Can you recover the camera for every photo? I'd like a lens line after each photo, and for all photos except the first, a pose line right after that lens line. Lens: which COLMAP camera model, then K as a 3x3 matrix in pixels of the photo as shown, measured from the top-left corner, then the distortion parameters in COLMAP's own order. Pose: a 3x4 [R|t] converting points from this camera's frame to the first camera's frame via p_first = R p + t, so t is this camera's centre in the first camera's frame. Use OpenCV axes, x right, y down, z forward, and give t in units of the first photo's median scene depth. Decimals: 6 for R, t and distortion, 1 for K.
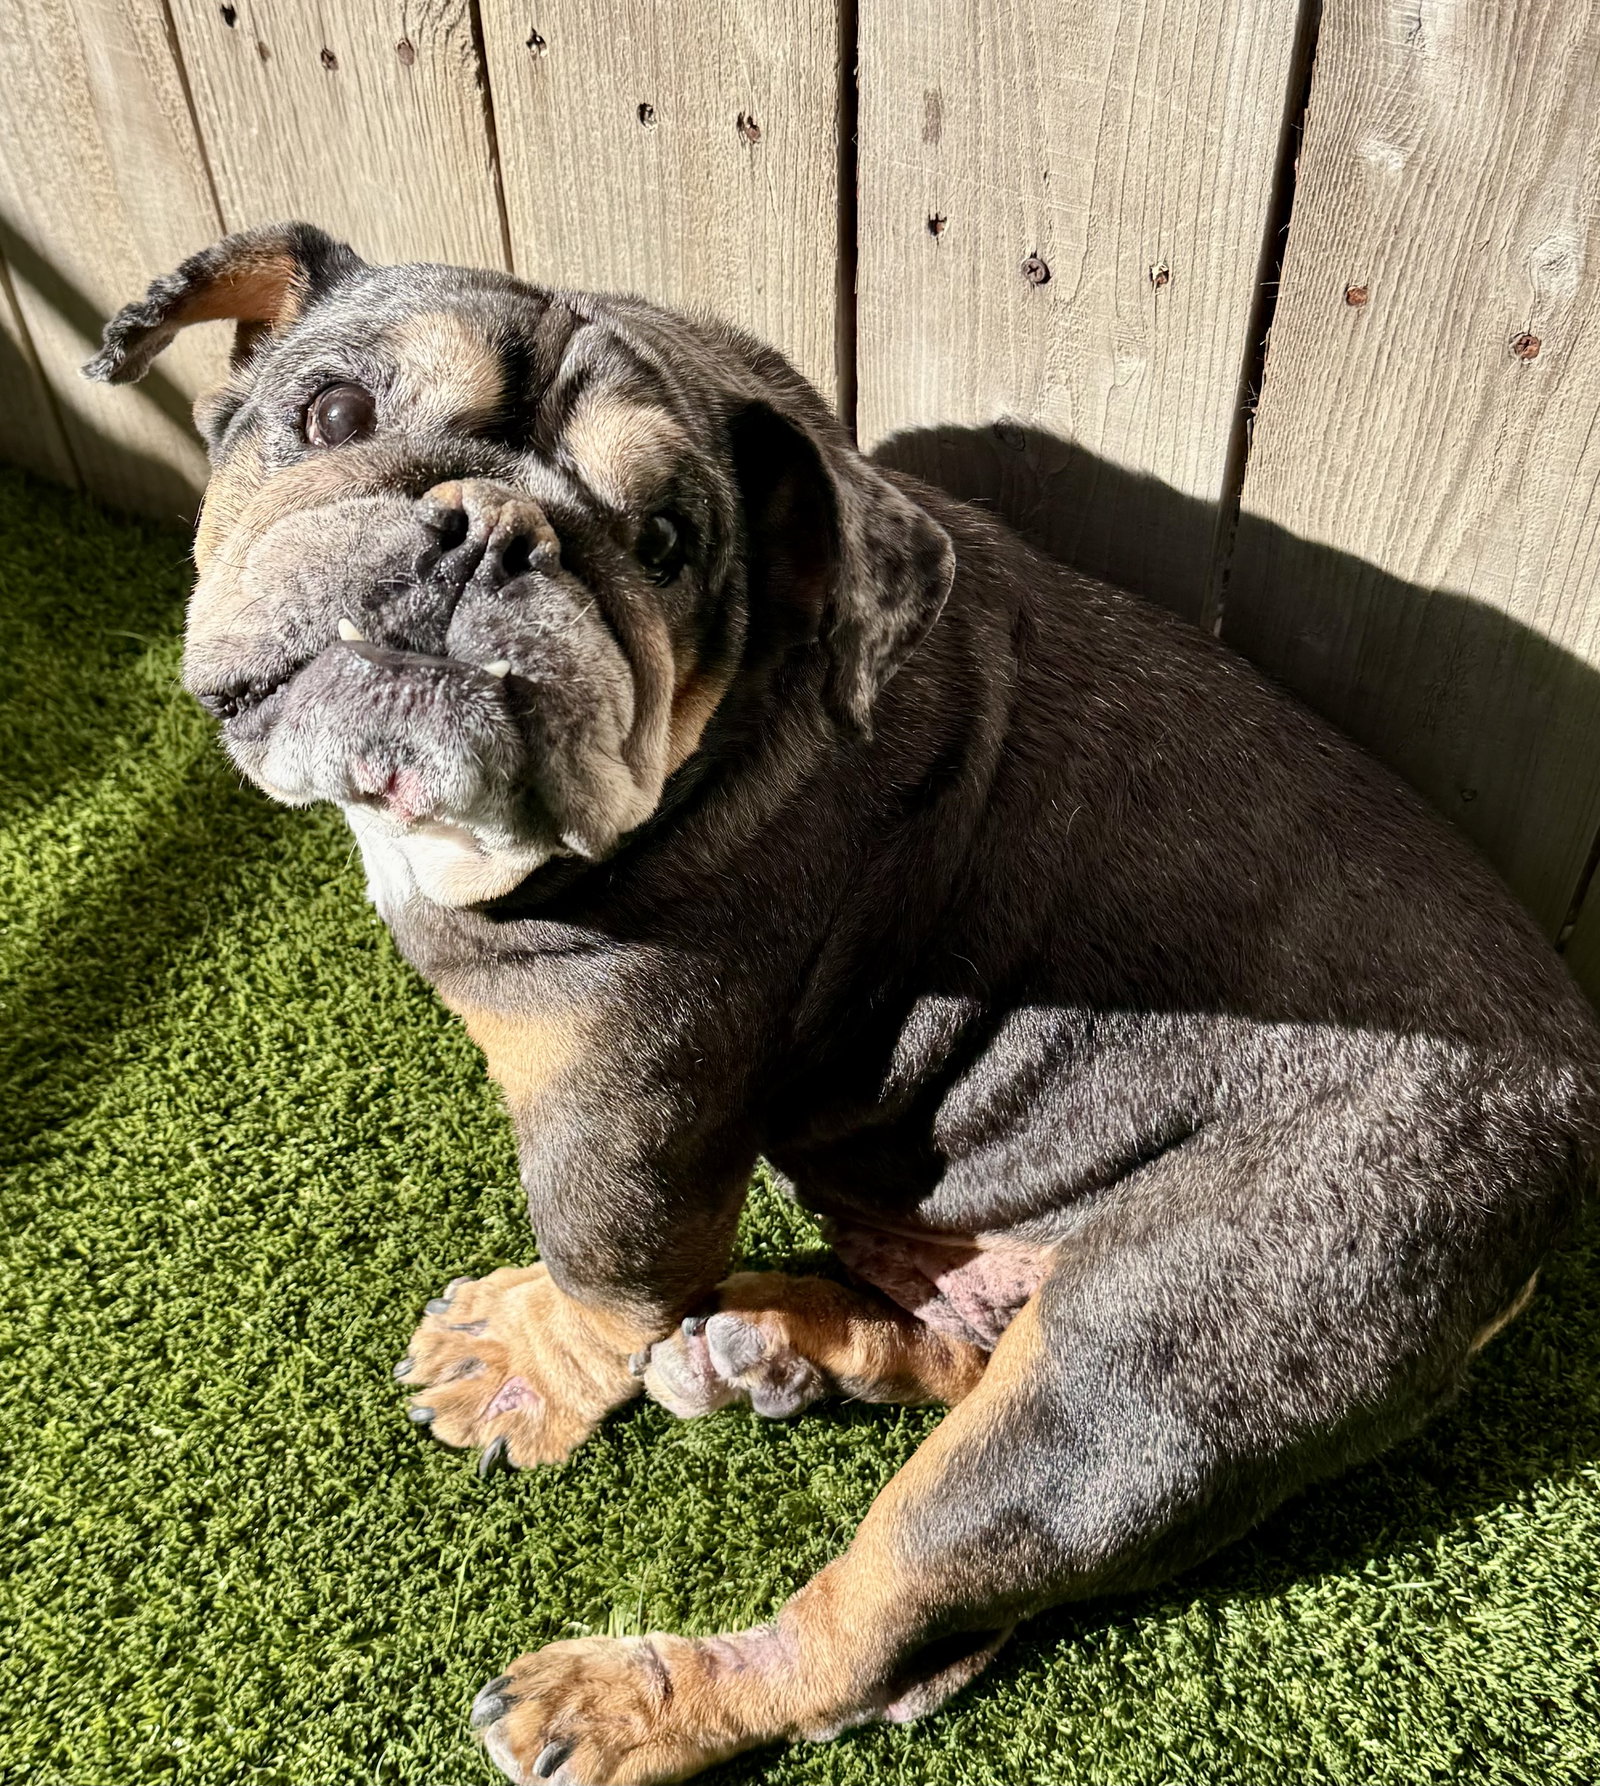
lens RADIAL K [[2191.0, 0, 800.6], [0, 2191.0, 885.8], [0, 0, 1]] dist [-0.015264, 0.000000]
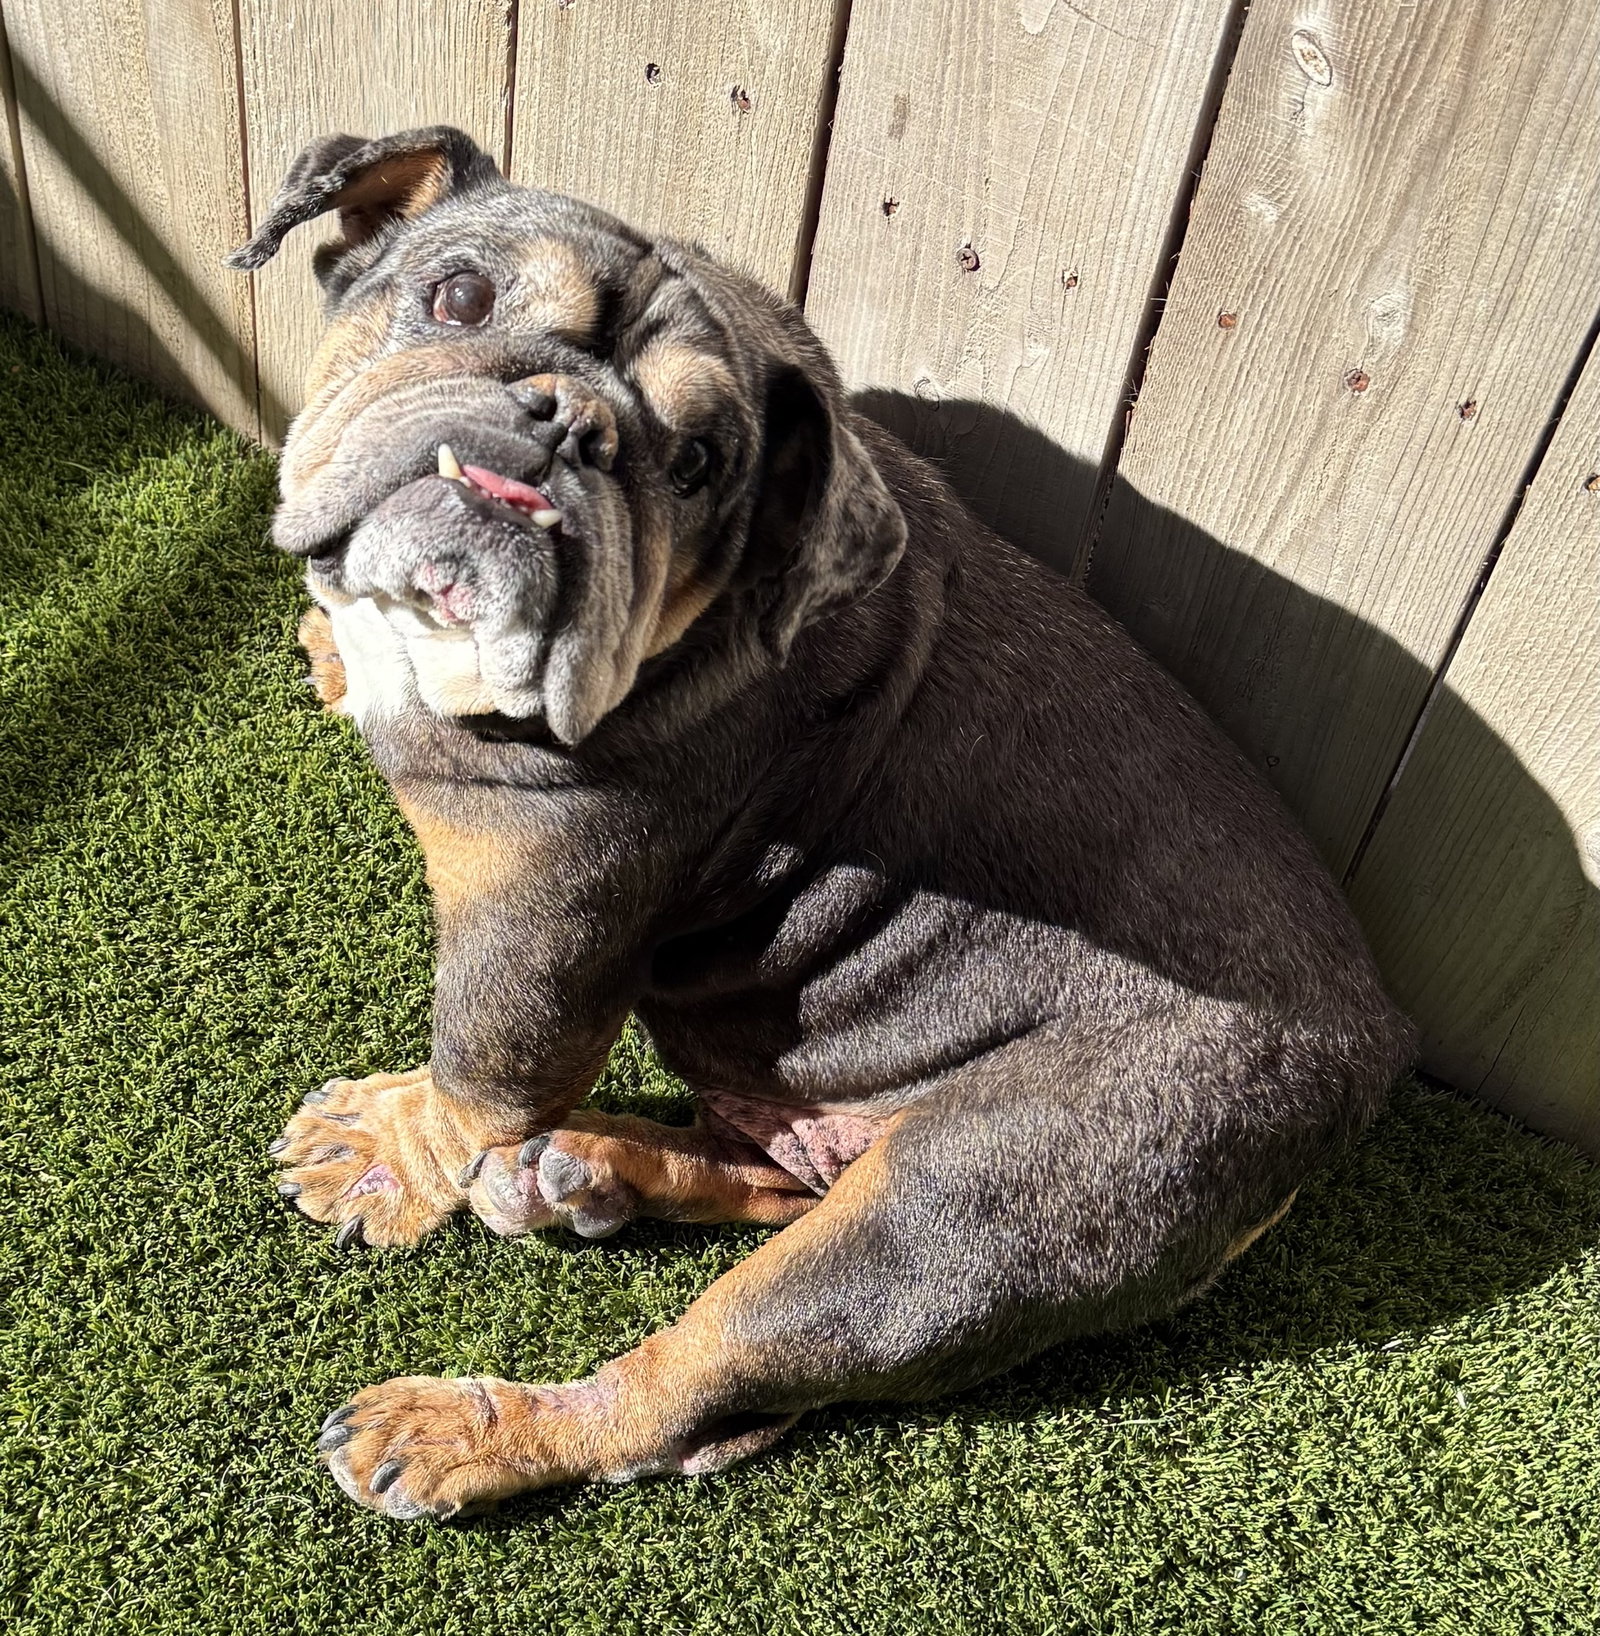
lens RADIAL K [[2248.1, 0, 799.5], [0, 2248.1, 824.6], [0, 0, 1]] dist [0.057120, 0.000000]
pose [[0.988809, 0.132414, 0.068725, -0.023141], [-0.131597, 0.991169, -0.016298, 0.047615], [-0.070276, 0.007072, 0.997503, -0.185939]]
